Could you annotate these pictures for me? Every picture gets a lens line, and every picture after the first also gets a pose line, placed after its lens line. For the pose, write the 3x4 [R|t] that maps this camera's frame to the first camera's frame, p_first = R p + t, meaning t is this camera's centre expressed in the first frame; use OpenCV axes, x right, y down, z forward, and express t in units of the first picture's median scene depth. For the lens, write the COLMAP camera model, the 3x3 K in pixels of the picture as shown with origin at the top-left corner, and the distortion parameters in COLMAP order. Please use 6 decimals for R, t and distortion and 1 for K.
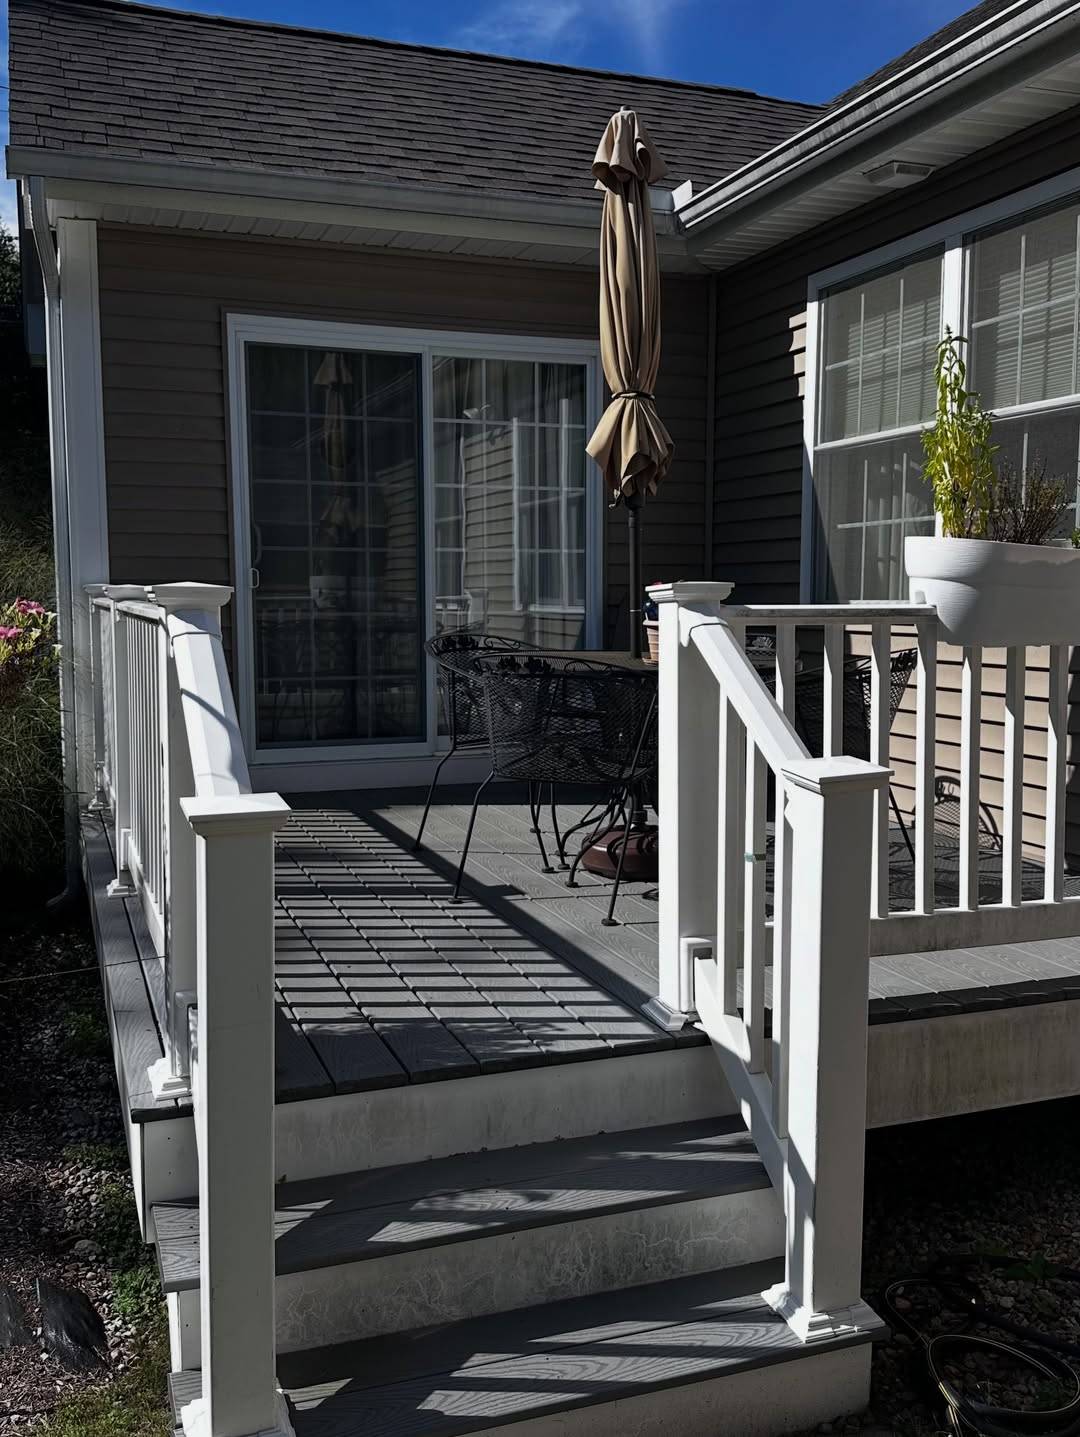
lens RADIAL K [[1358.7, 0, 540.0], [0, 1358.7, 718.5], [0, 0, 1]] dist [0.209439, -0.388414]
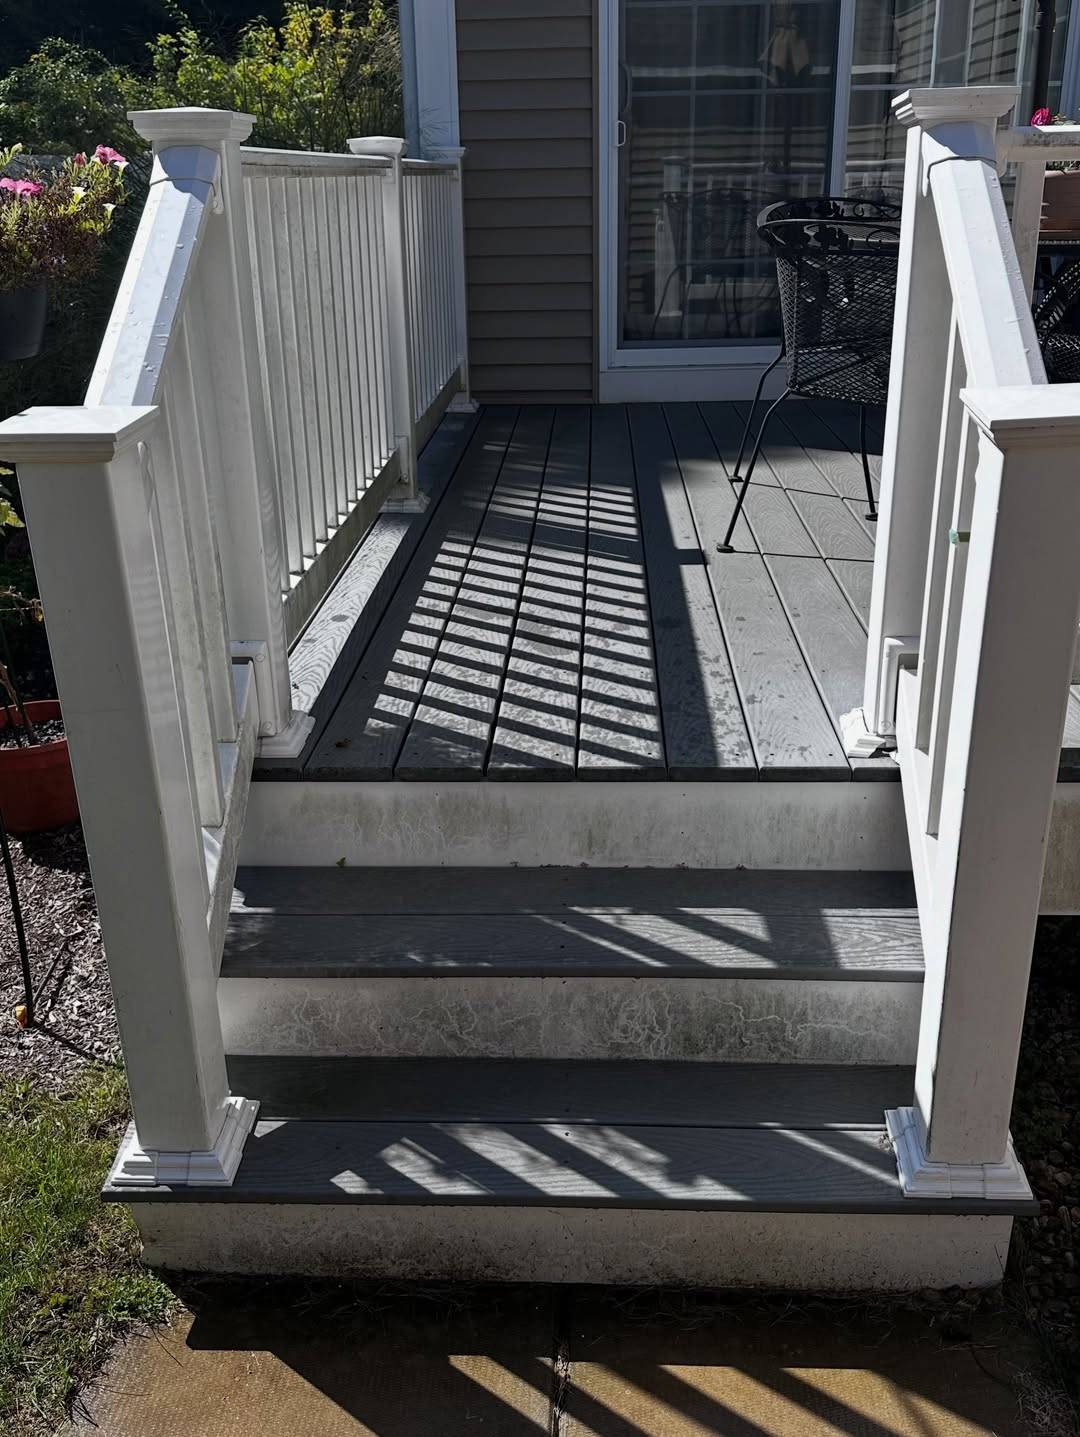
lens RADIAL K [[1358.7, 0, 540.0], [0, 1358.7, 718.5], [0, 0, 1]] dist [0.209439, -0.388414]
pose [[0.923113, 0.126508, -0.363123, 0.229091], [-0.020197, 0.958980, 0.282754, 0.000885], [0.383998, -0.253680, 0.887802, 0.311316]]
